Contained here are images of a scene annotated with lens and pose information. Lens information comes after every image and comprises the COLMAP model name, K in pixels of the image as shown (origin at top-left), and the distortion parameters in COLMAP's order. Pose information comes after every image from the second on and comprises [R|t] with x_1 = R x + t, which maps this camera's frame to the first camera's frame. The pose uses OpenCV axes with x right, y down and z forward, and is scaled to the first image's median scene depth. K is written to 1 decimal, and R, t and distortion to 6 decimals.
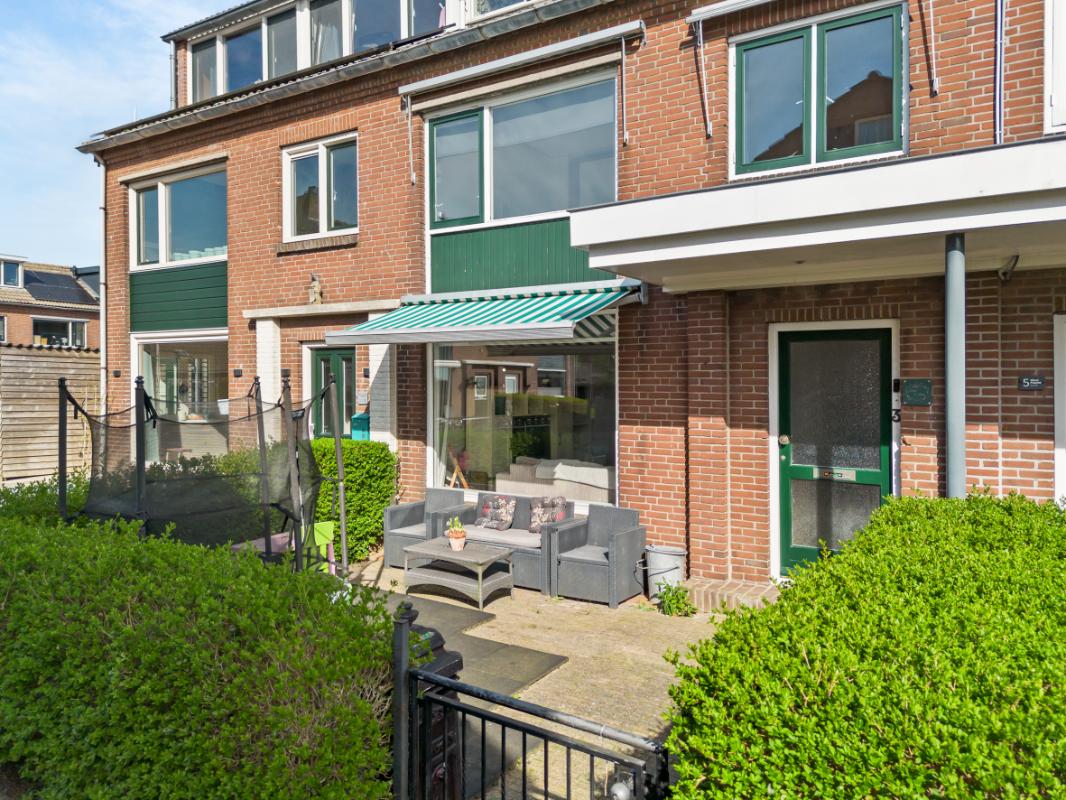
lens RADIAL K [[774.1, 0, 527.4], [0, 774.1, 405.1], [0, 0, 1]] dist [0.111094, -0.139273]
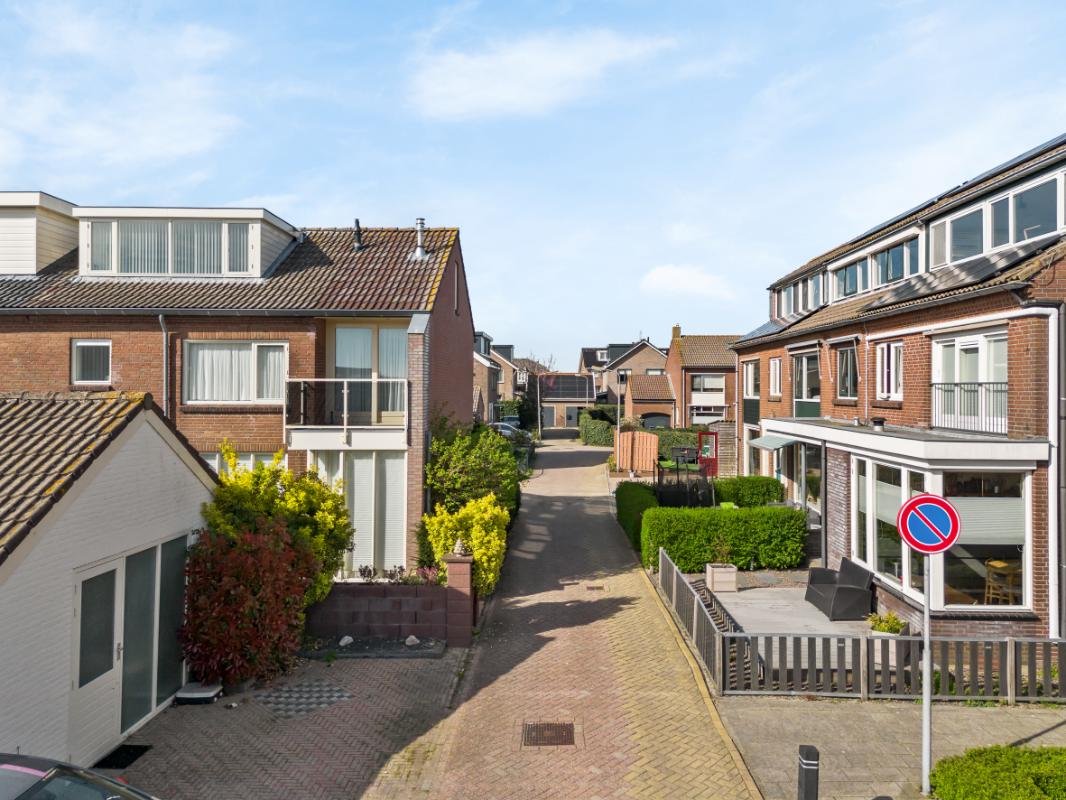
lens RADIAL K [[774.1, 0, 527.4], [0, 774.1, 405.1], [0, 0, 1]] dist [0.111094, -0.139273]
pose [[0.522765, 0.011307, -0.852402, 1.665784], [-0.009513, 0.999927, 0.007430, -0.218366], [0.852424, 0.004224, 0.522834, -1.153556]]
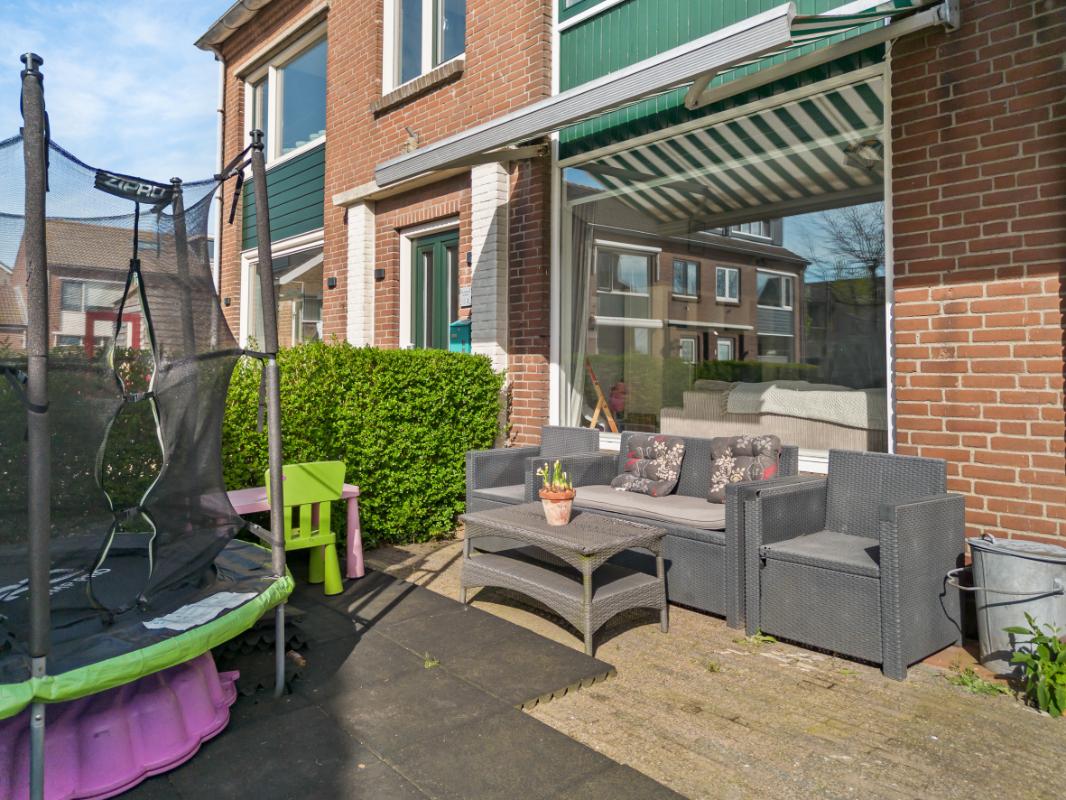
lens RADIAL K [[772.3, 0, 534.6], [0, 772.3, 365.8], [0, 0, 1]] dist [0.100167, -0.135567]
pose [[0.962767, -0.003626, -0.270309, 0.028432], [-0.007057, 0.999232, -0.038542, 0.080747], [0.270241, 0.039014, 0.962002, 0.395851]]
